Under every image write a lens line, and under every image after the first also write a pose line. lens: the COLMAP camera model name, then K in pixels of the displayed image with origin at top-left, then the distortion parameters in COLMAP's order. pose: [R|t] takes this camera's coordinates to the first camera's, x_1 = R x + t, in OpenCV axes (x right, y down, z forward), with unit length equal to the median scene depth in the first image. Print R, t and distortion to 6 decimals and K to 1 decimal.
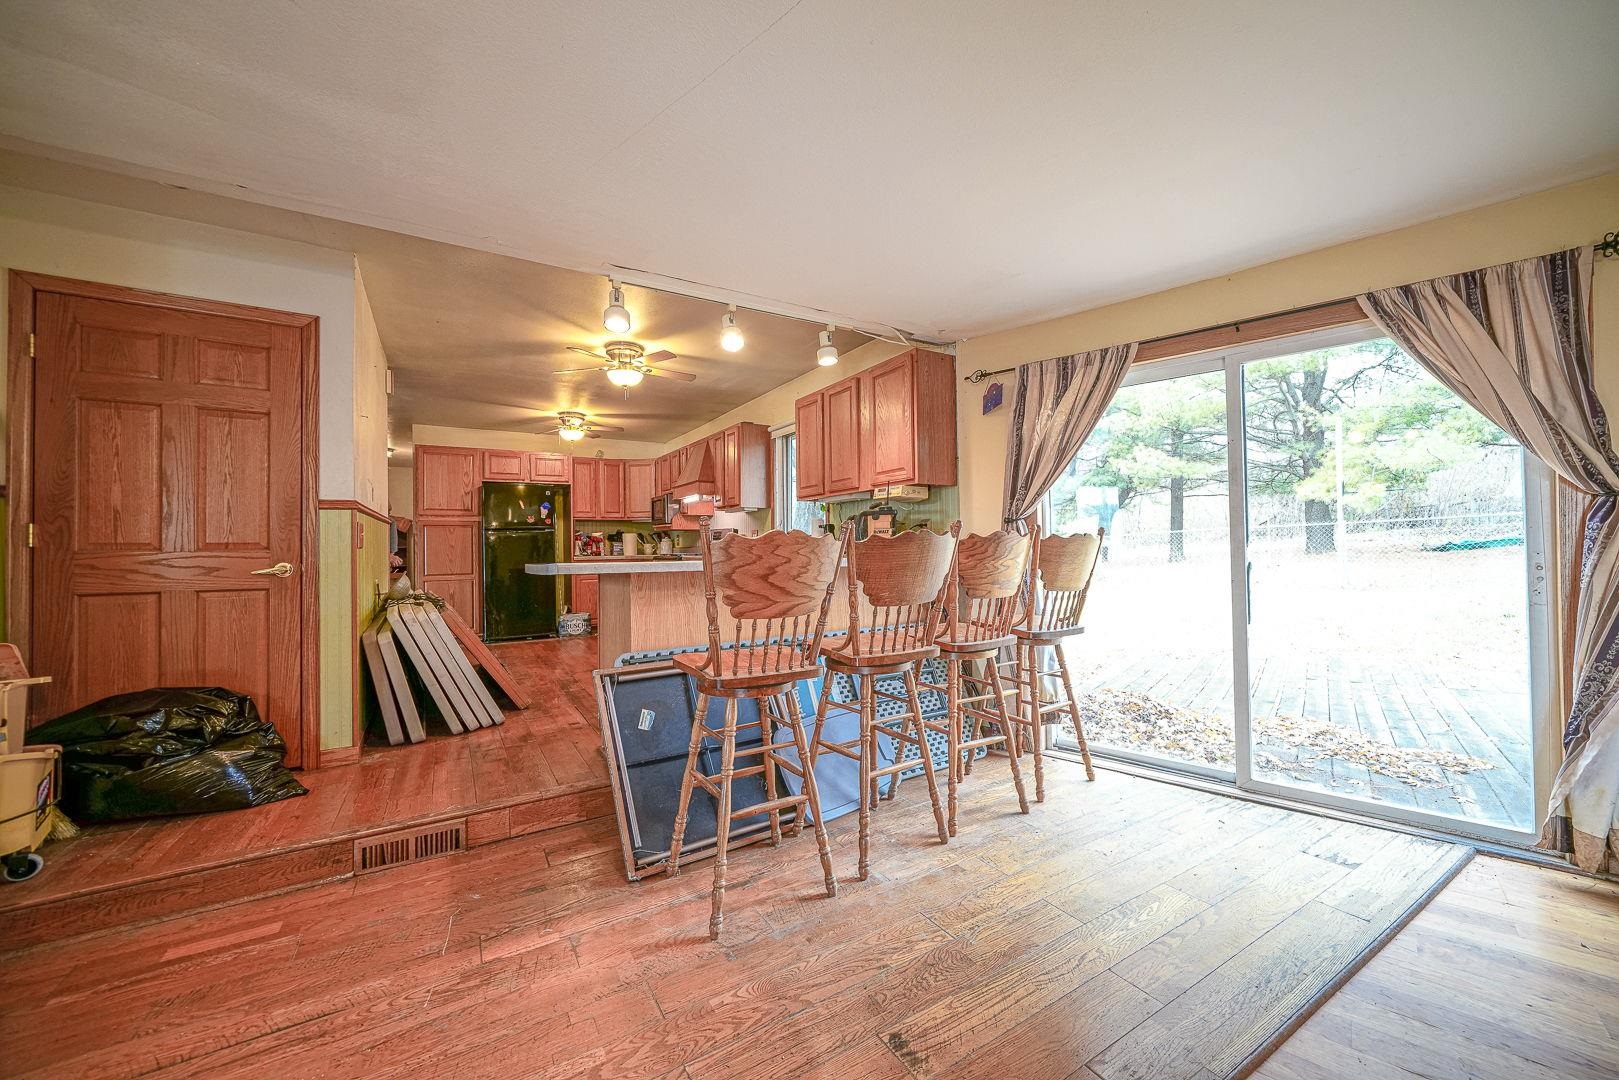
lens RADIAL K [[611.7, 0, 819.5], [0, 611.7, 543.1], [0, 0, 1]] dist [-0.006886, -0.000437]
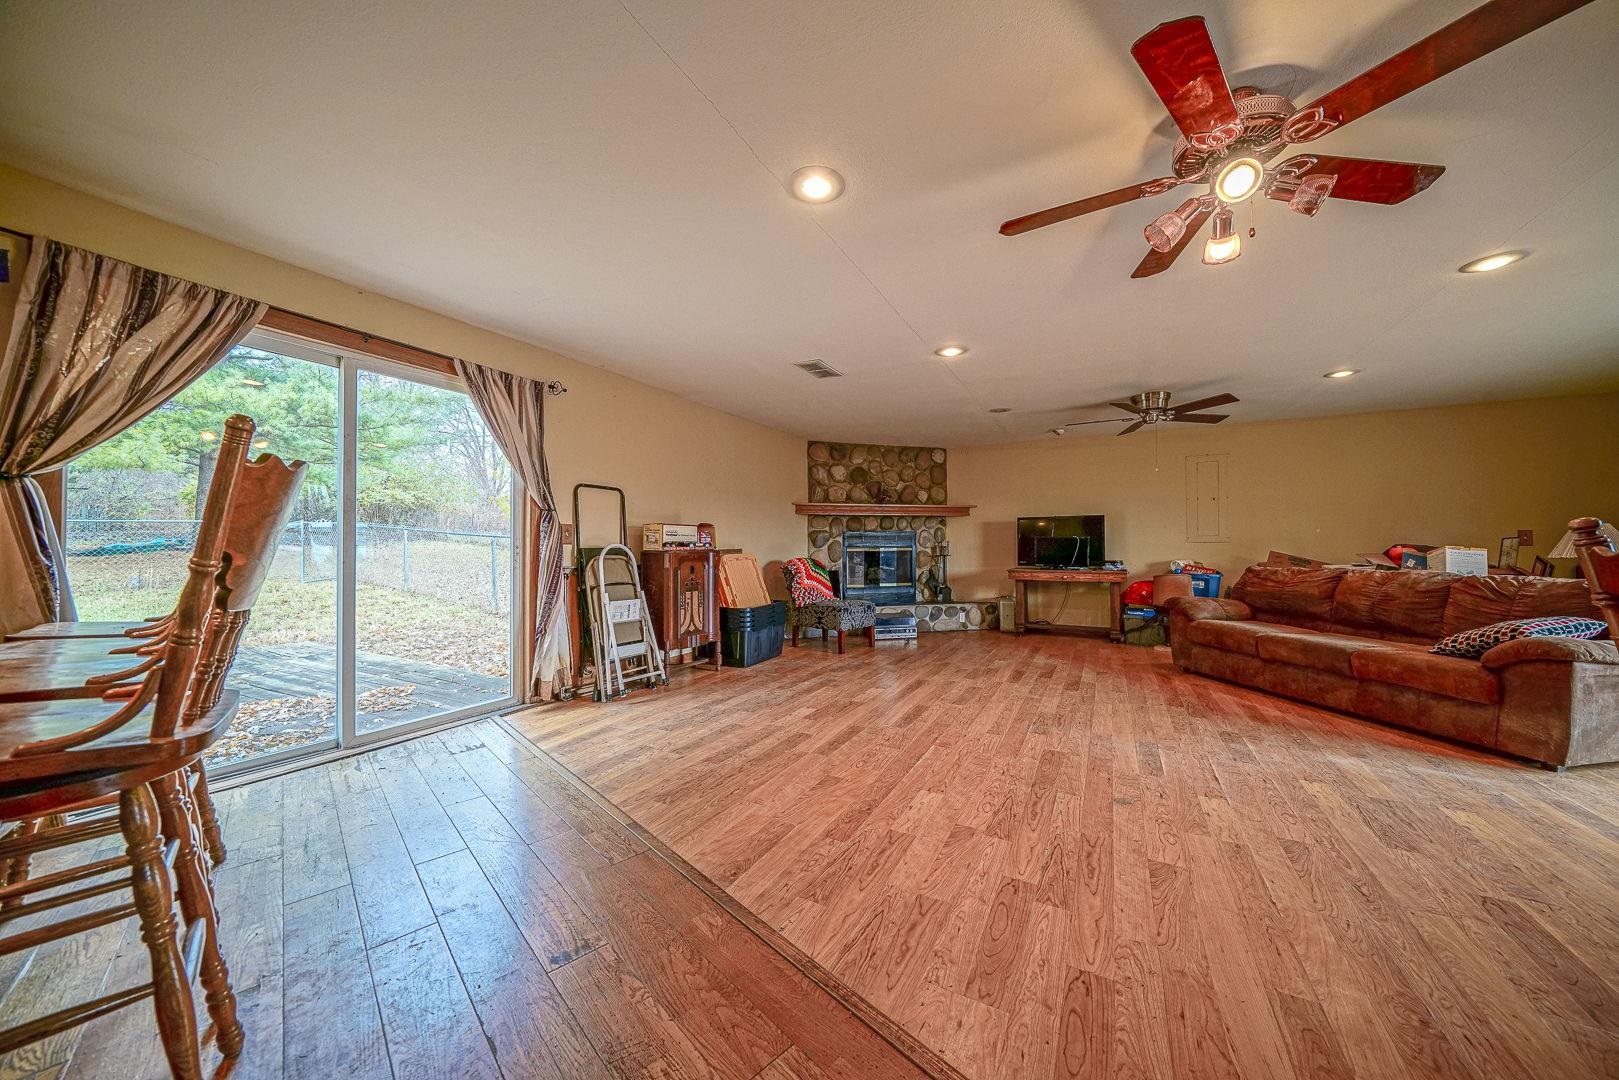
lens RADIAL K [[542.0, 0, 814.9], [0, 542.0, 539.4], [0, 0, 1]] dist [-0.007632, 0.000129]
pose [[-0.219529, 0.026958, 0.975234, -0.192073], [-0.004025, 0.999585, -0.028537, 0.019515], [-0.975598, -0.010190, -0.219329, 0.159940]]
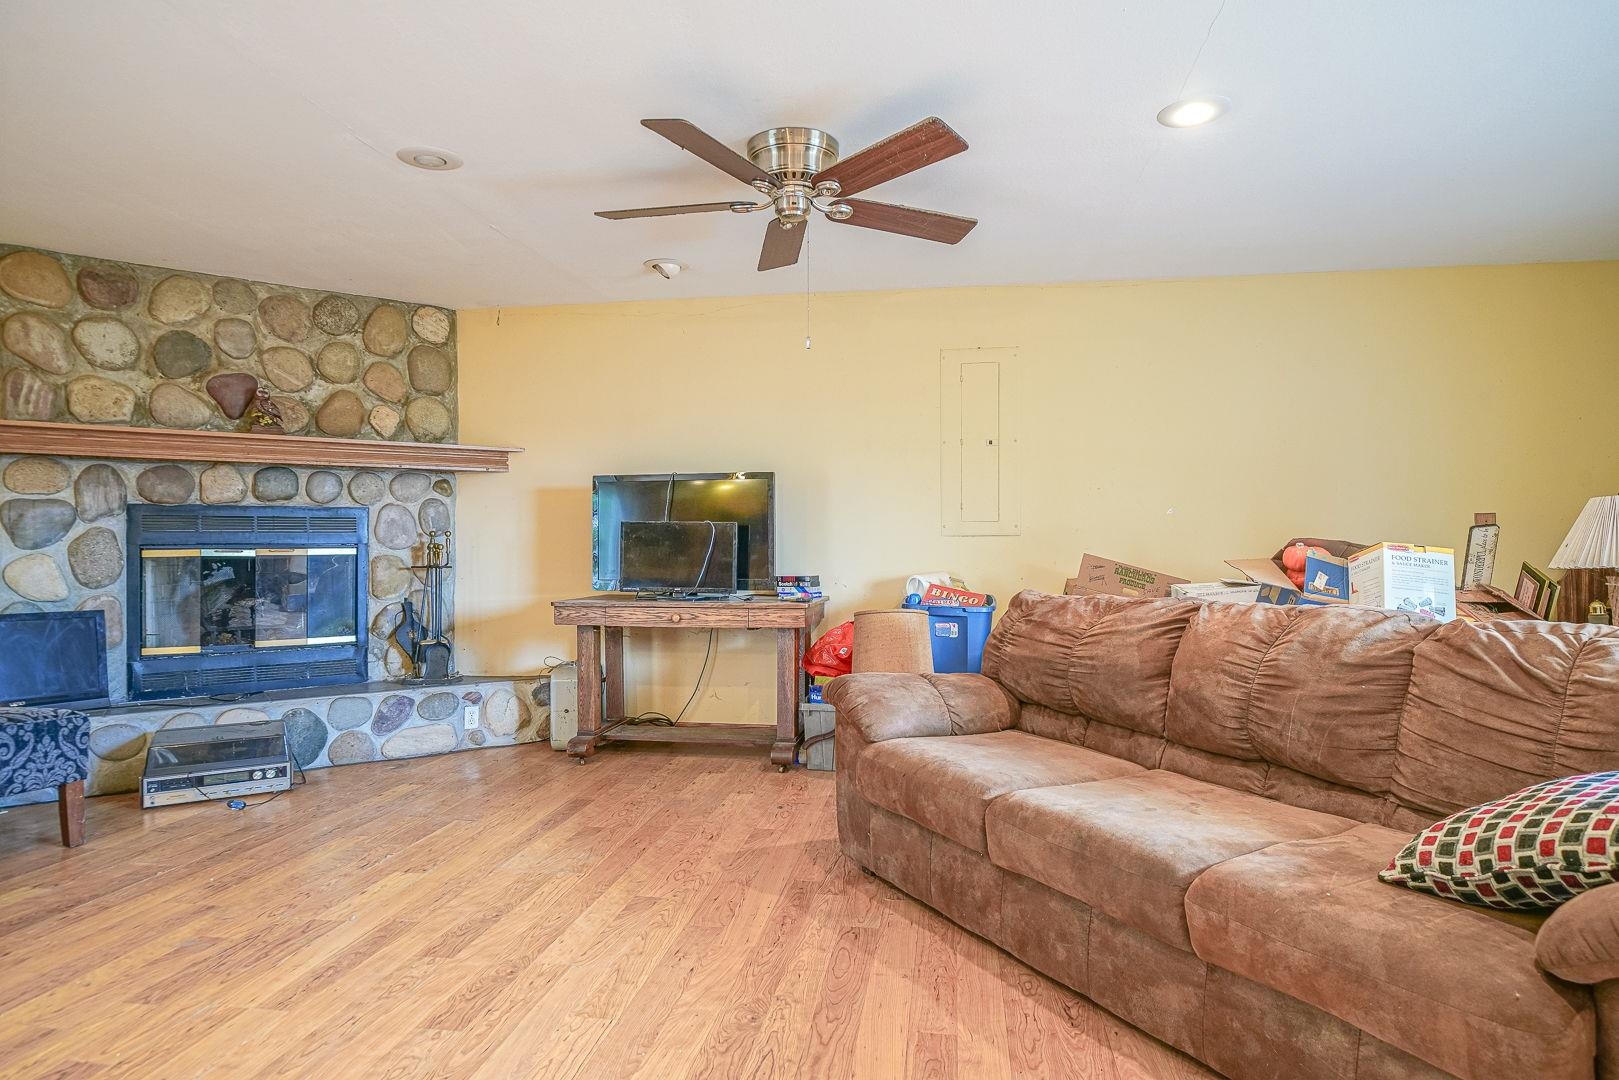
lens RADIAL K [[915.6, 0, 806.5], [0, 915.6, 538.8], [0, 0, 1]] dist [-0.001140, 0.000117]
pose [[-0.531306, 0.021107, 0.846917, 0.000323], [0.001650, 0.999713, -0.023880, 0.015455], [-0.847178, -0.011290, -0.531189, -0.167858]]
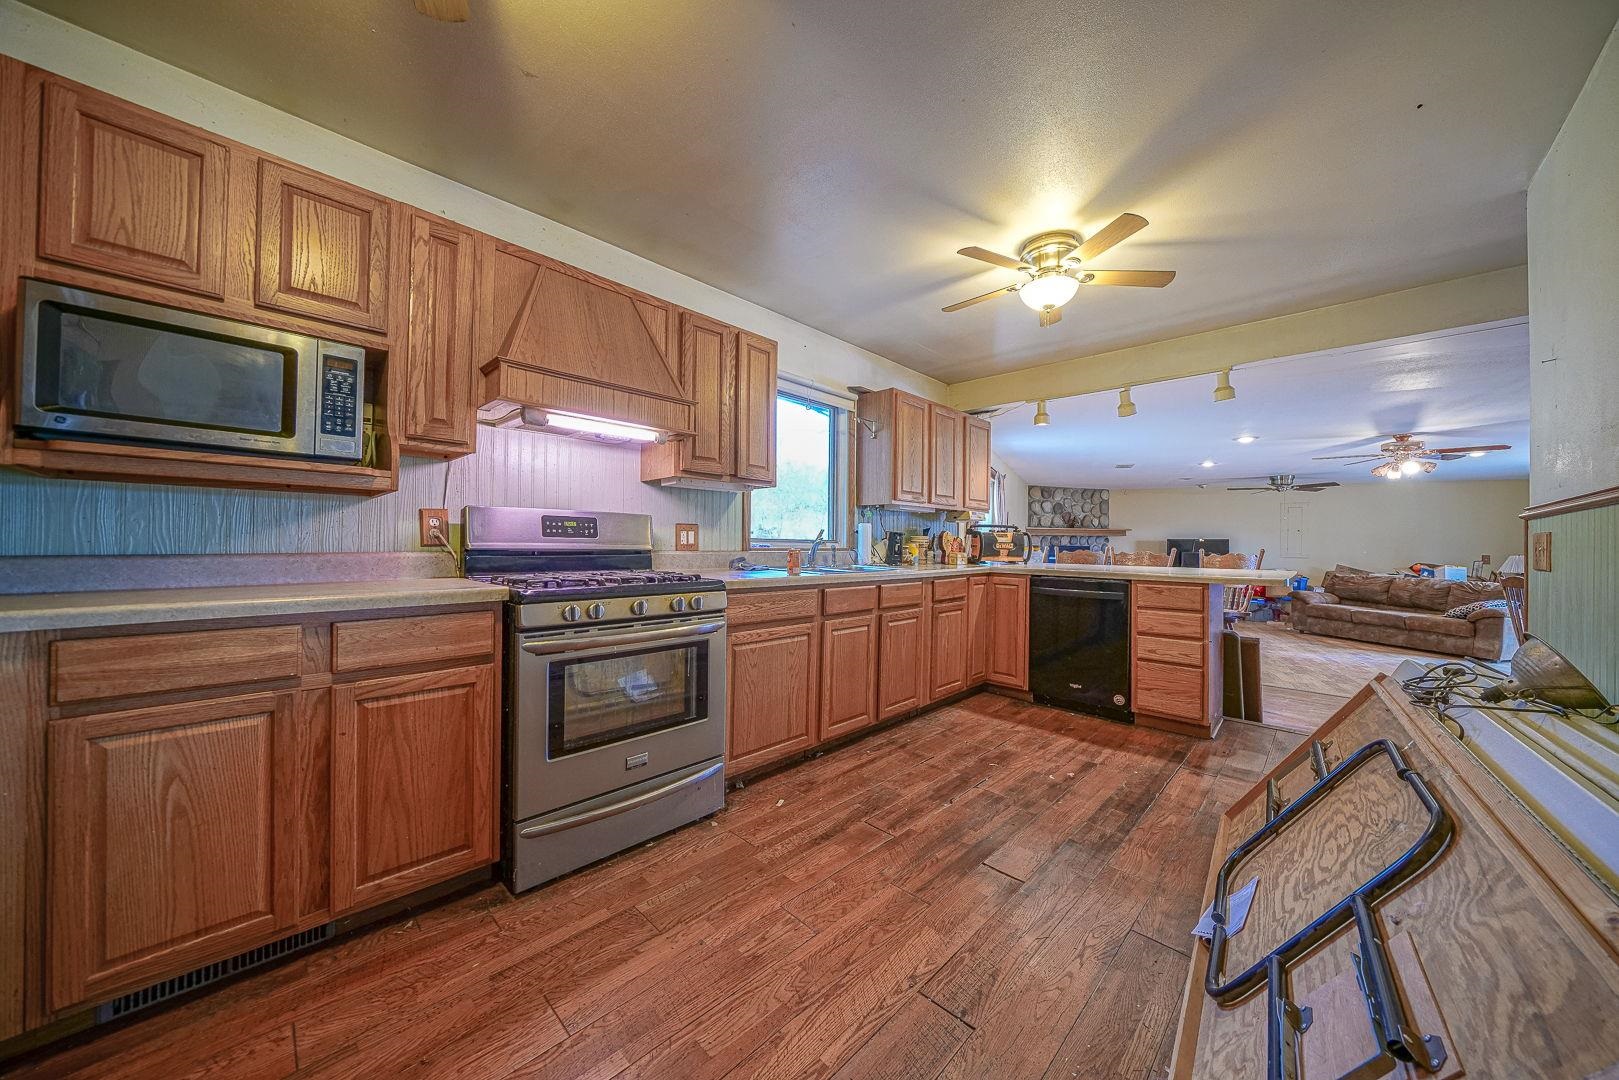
lens RADIAL K [[542.0, 0, 817.0], [0, 542.0, 540.2], [0, 0, 1]] dist [-0.007632, 0.000129]
pose [[-0.250154, 0.013127, 0.968117, -0.510645], [-0.018402, 0.999663, -0.018310, 0.000025], [-0.968031, -0.022395, -0.249828, 0.872219]]
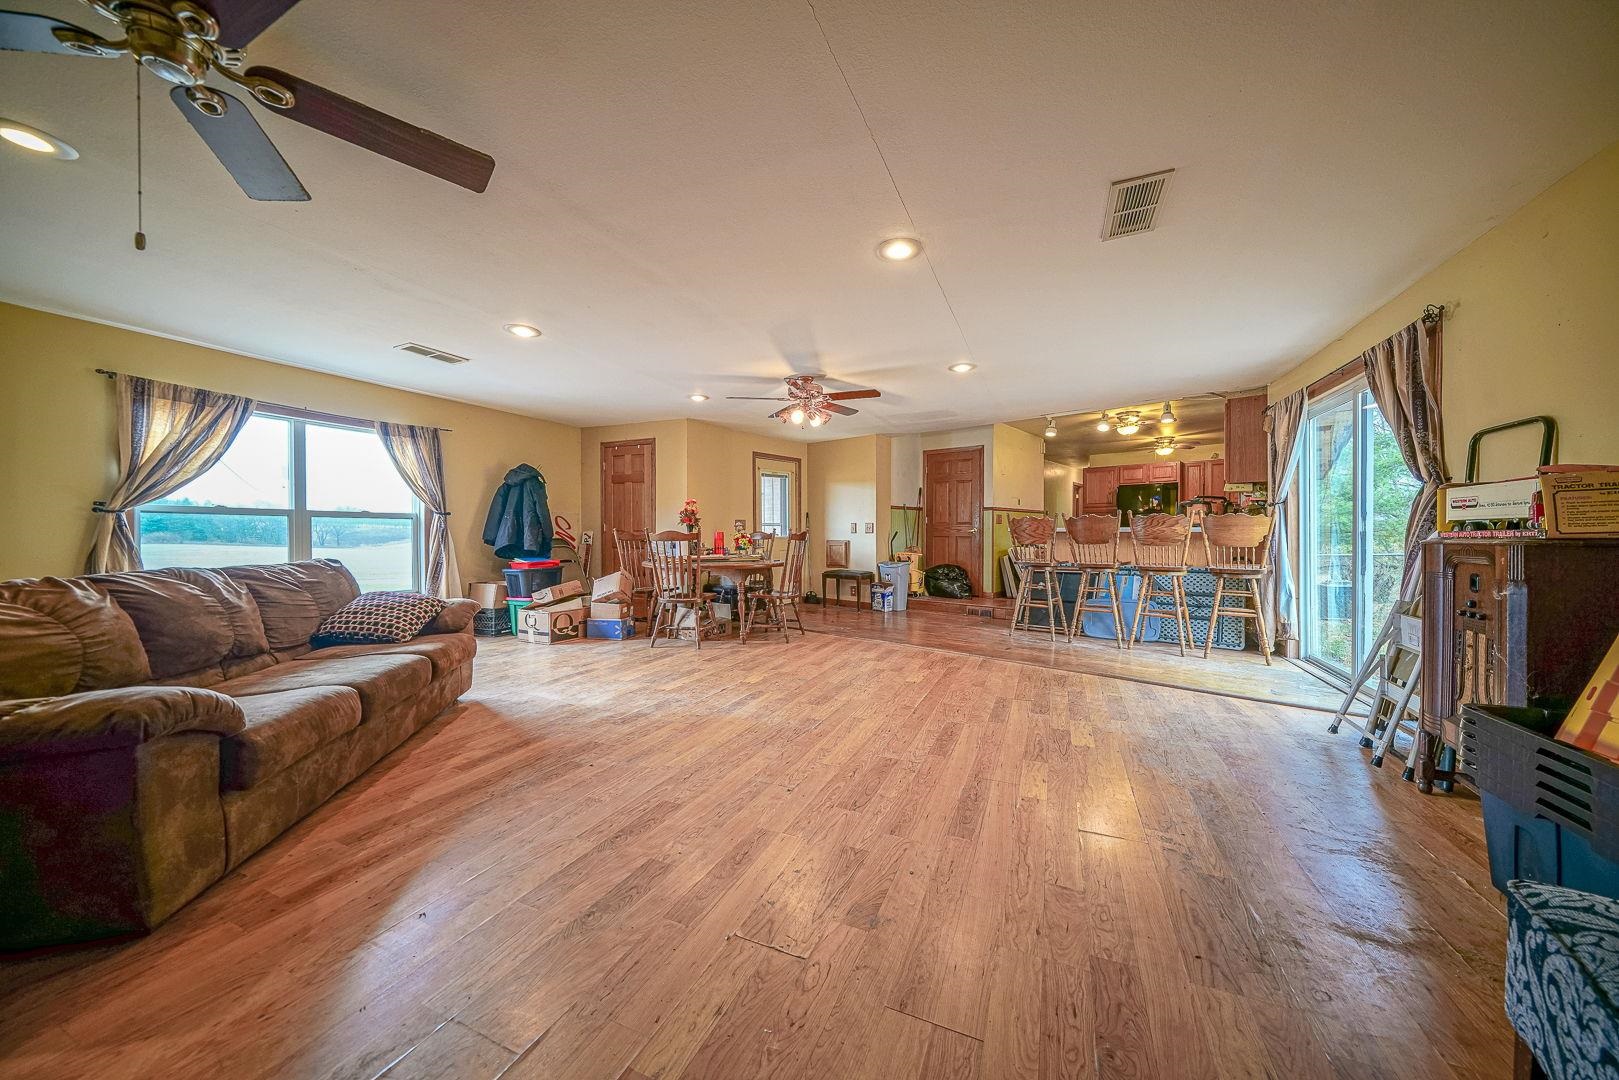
lens RADIAL K [[542.0, 0, 808.9], [0, 542.0, 535.5], [0, 0, 1]] dist [-0.007632, 0.000129]
pose [[0.290908, 0.016036, -0.956617, 0.600475], [0.002152, 0.999846, 0.017415, 0.007776], [0.956749, -0.007124, 0.290829, -0.237792]]
